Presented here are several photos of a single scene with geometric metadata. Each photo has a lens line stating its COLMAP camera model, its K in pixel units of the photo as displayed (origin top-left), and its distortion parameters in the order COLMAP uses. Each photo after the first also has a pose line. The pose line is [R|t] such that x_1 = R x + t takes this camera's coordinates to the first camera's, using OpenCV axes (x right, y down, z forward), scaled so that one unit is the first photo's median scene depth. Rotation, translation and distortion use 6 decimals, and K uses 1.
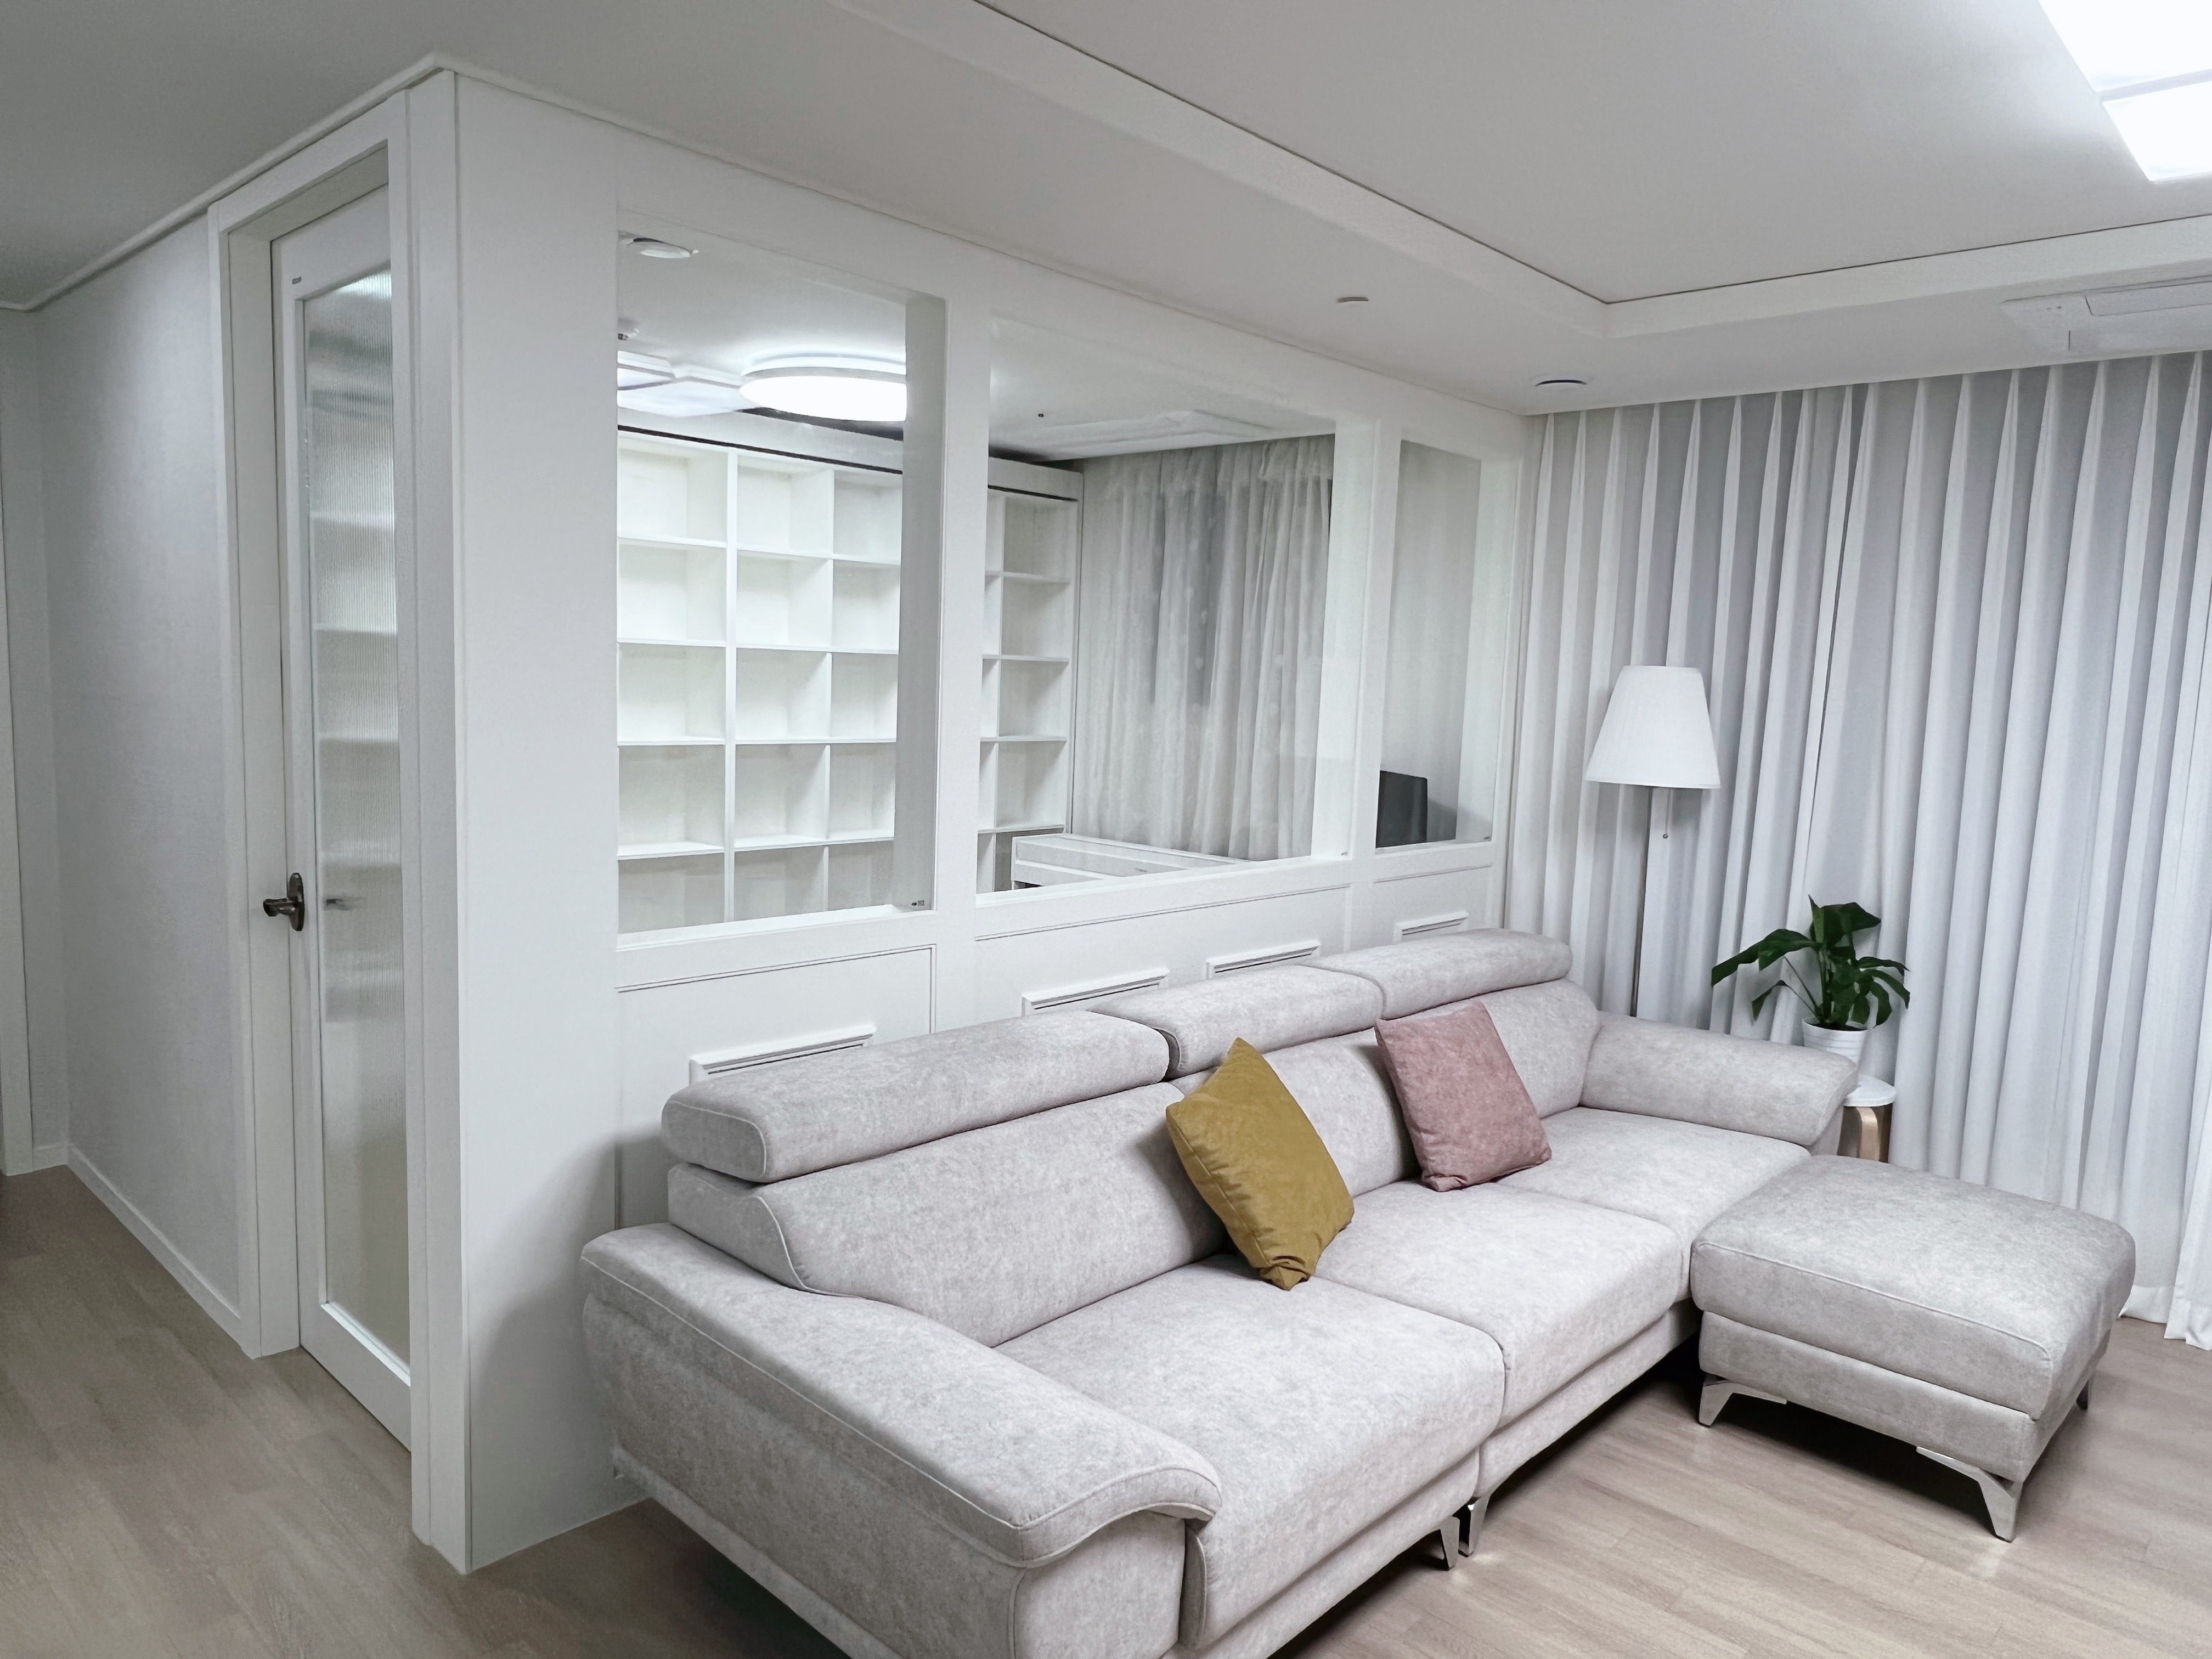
lens RADIAL K [[1491.6, 0, 1101.5], [0, 1491.6, 840.2], [0, 0, 1]] dist [-0.000058, 0.001100]
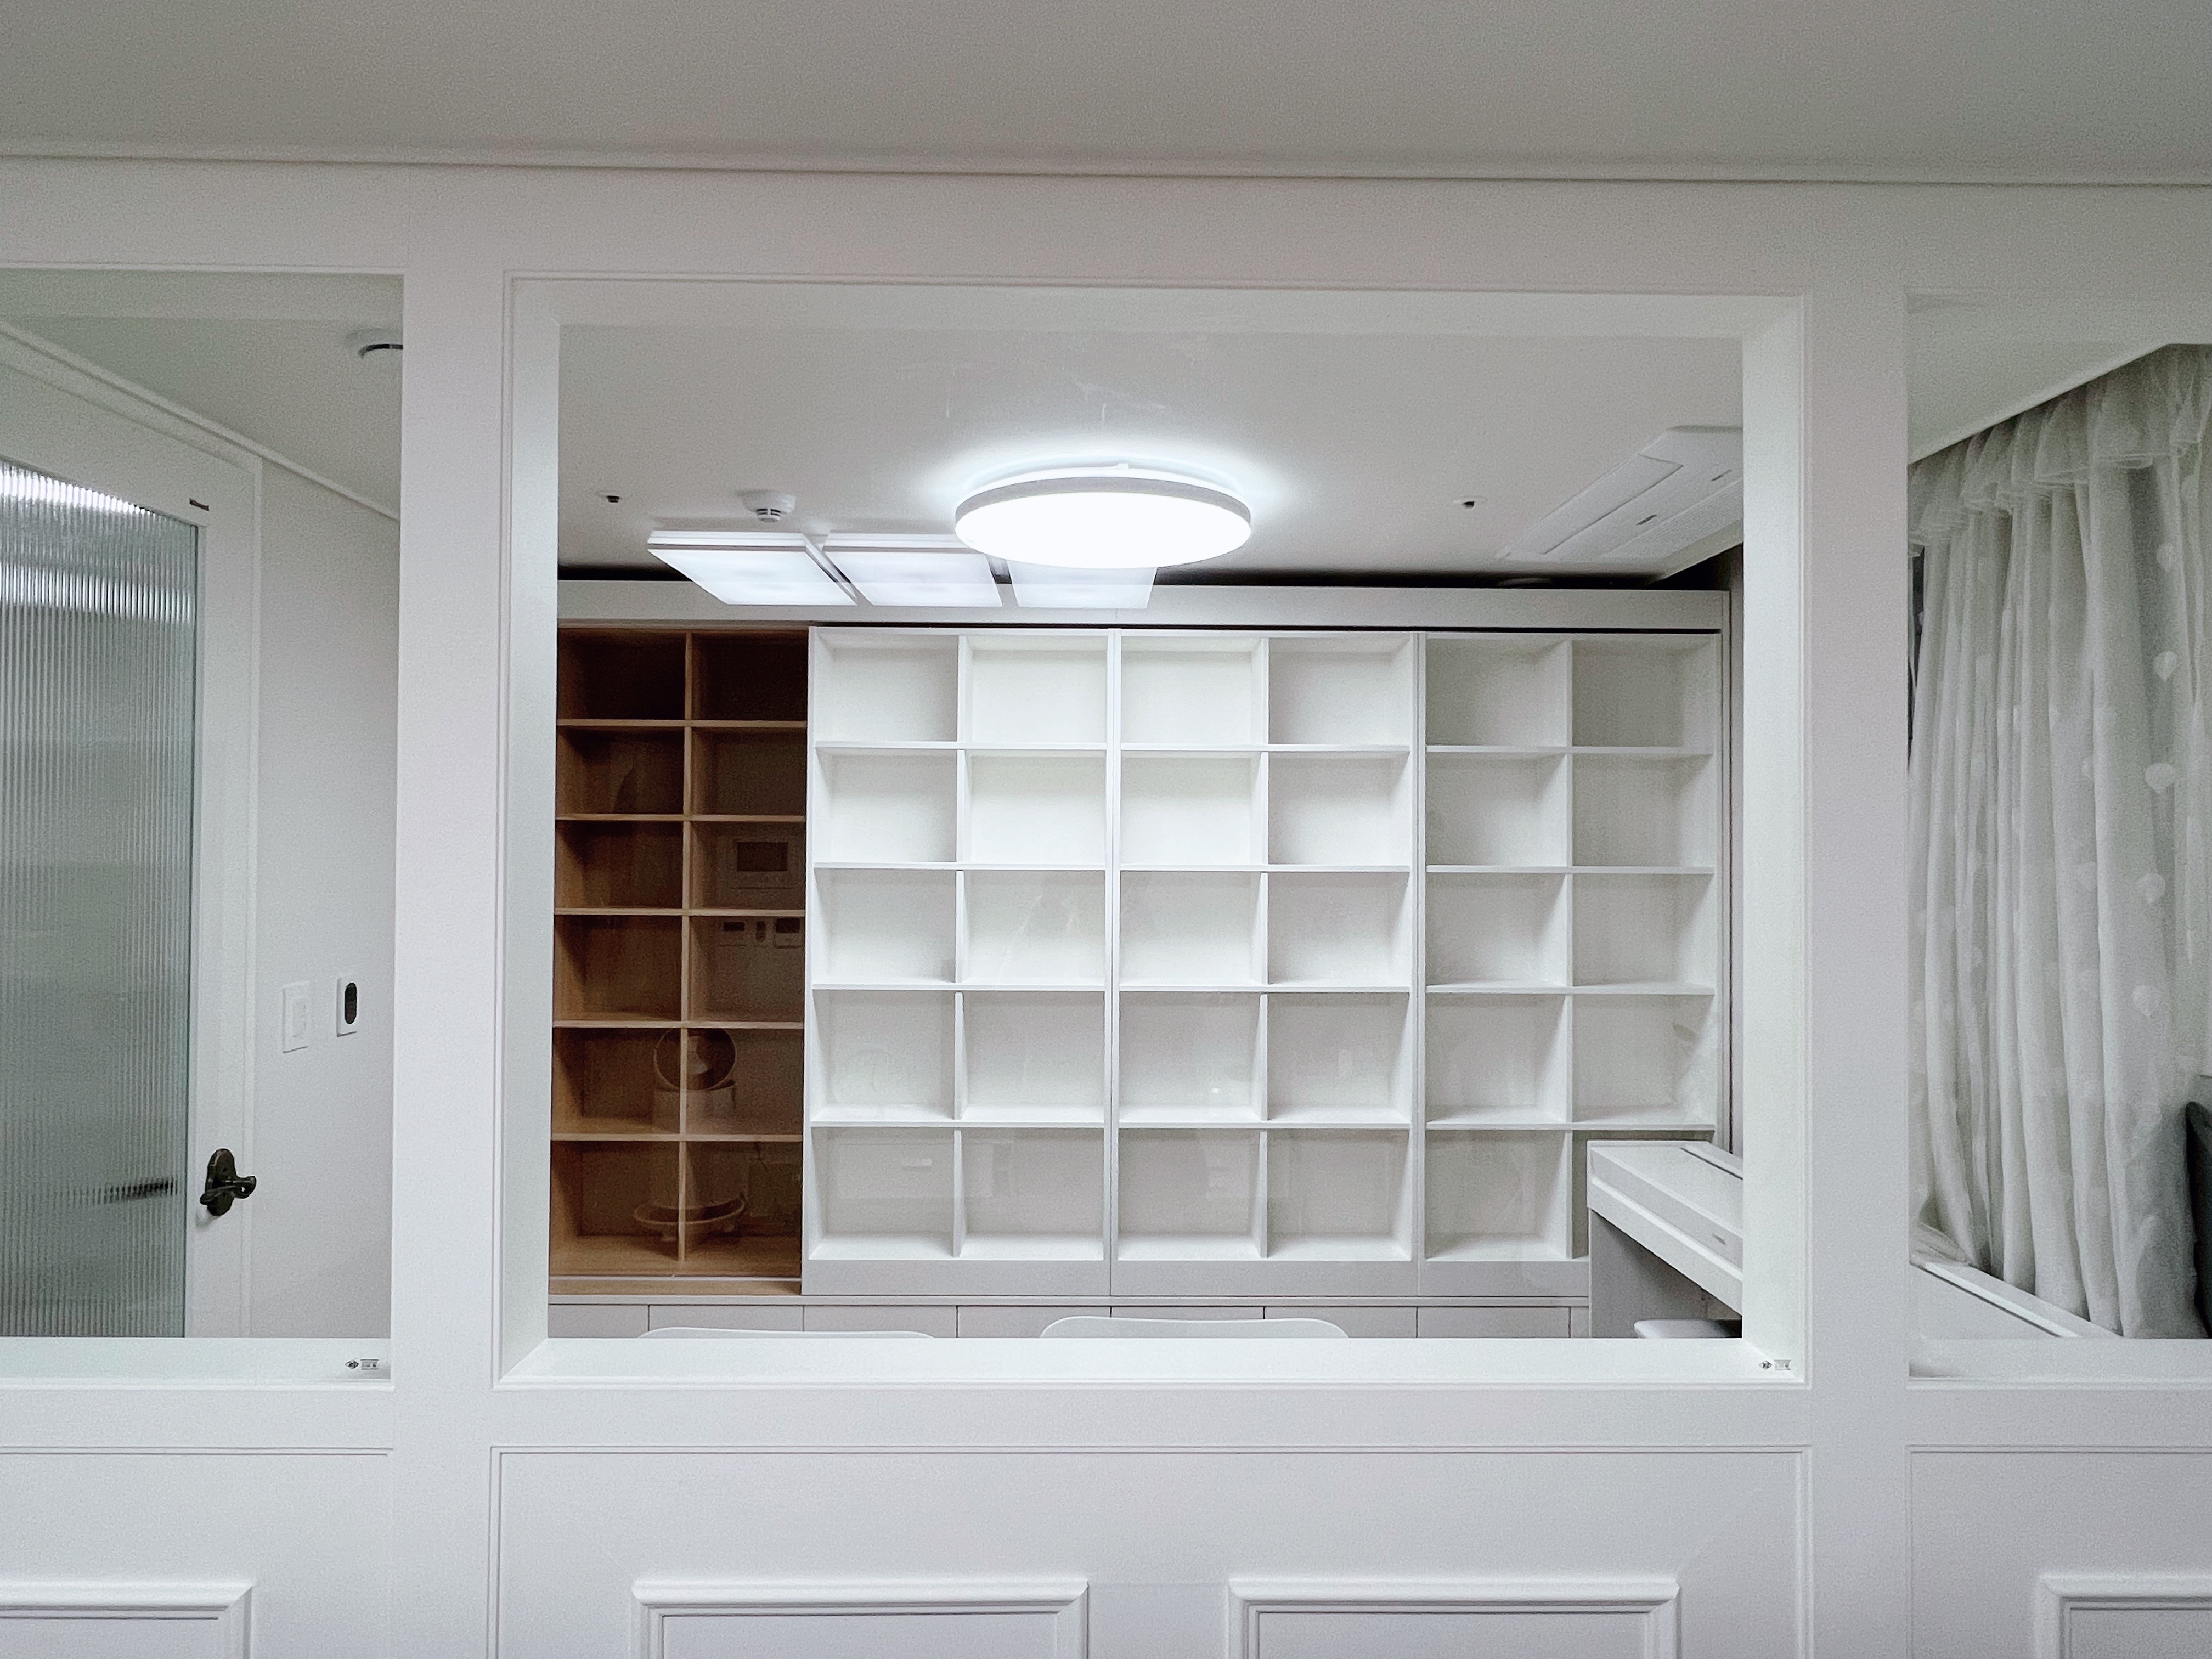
lens RADIAL K [[1258.7, 0, 1104.2], [0, 1258.7, 832.1], [0, 0, 1]] dist [0.000142, 0.000202]
pose [[0.692547, -0.043444, -0.720064, 0.342412], [-0.062792, 0.990766, -0.120170, -0.097349], [0.718635, 0.128438, 0.683424, 0.762519]]
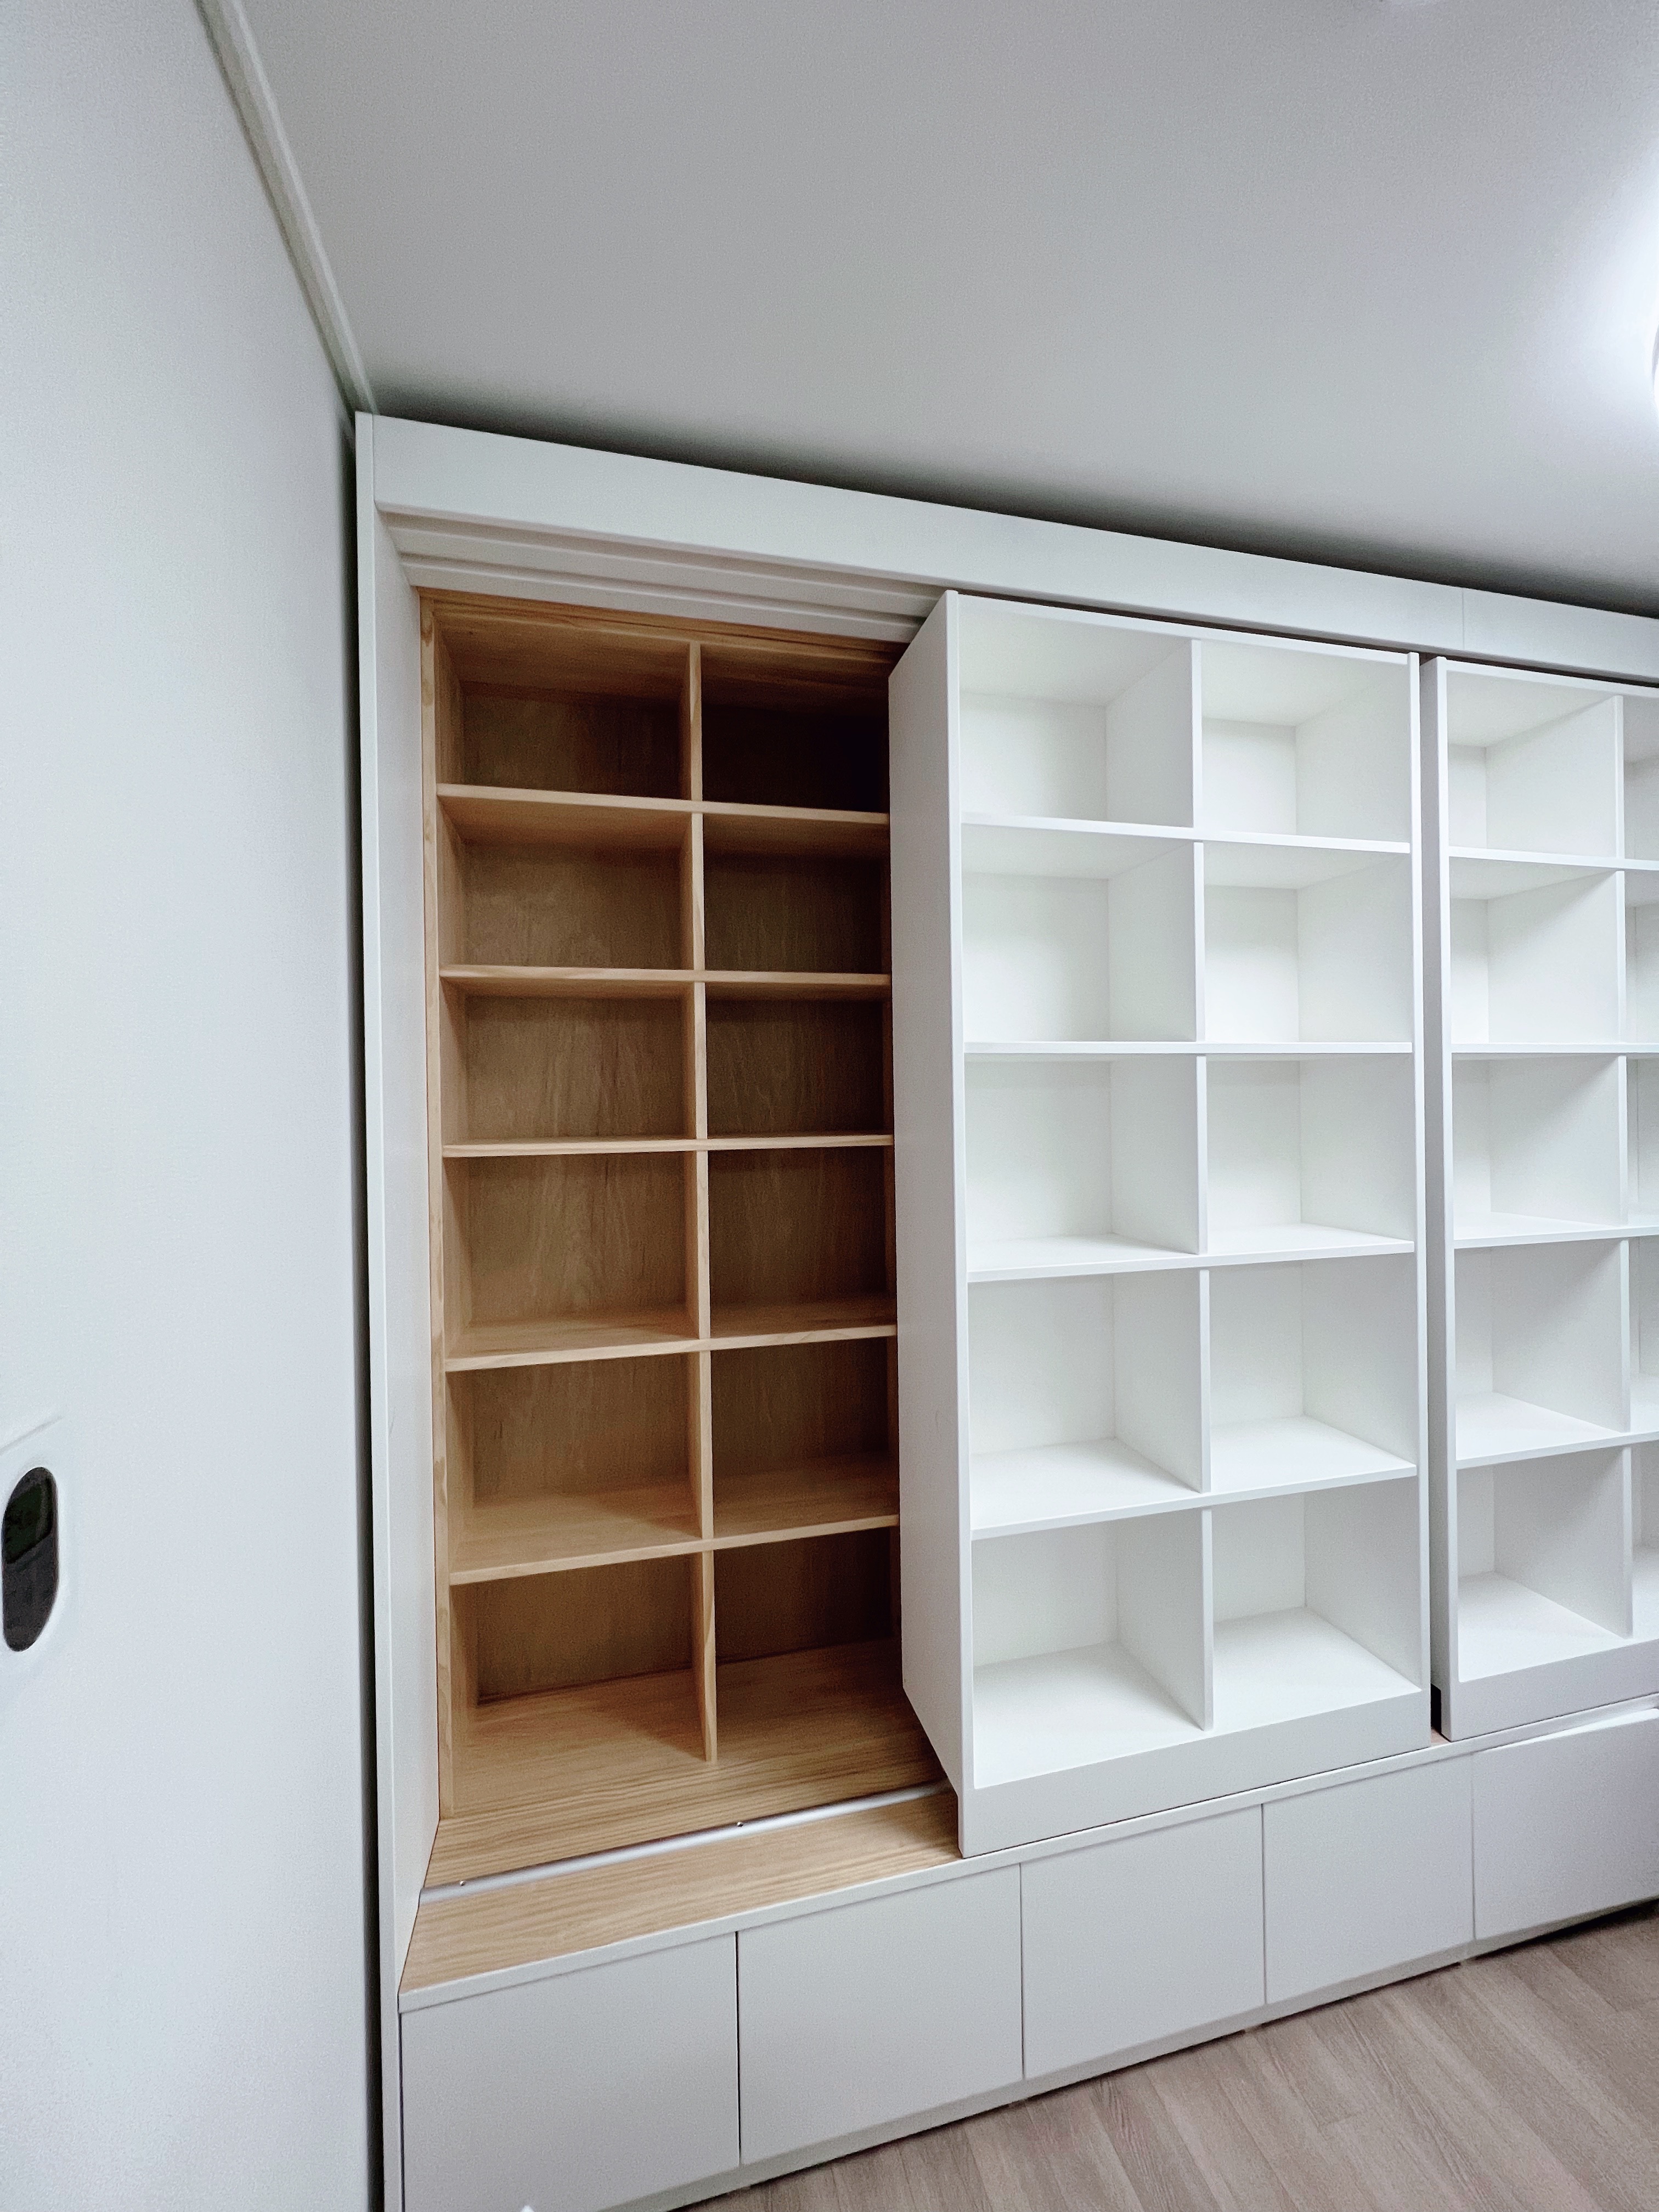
lens RADIAL K [[881.3, 0, 851.3], [0, 881.3, 1104.0], [0, 0, 1]] dist [0.001467, -0.000155]
pose [[0.852630, -0.043746, -0.520681, -0.385481], [-0.019273, 0.993178, -0.115005, -0.109114], [0.522160, 0.108091, 0.845970, 0.926653]]
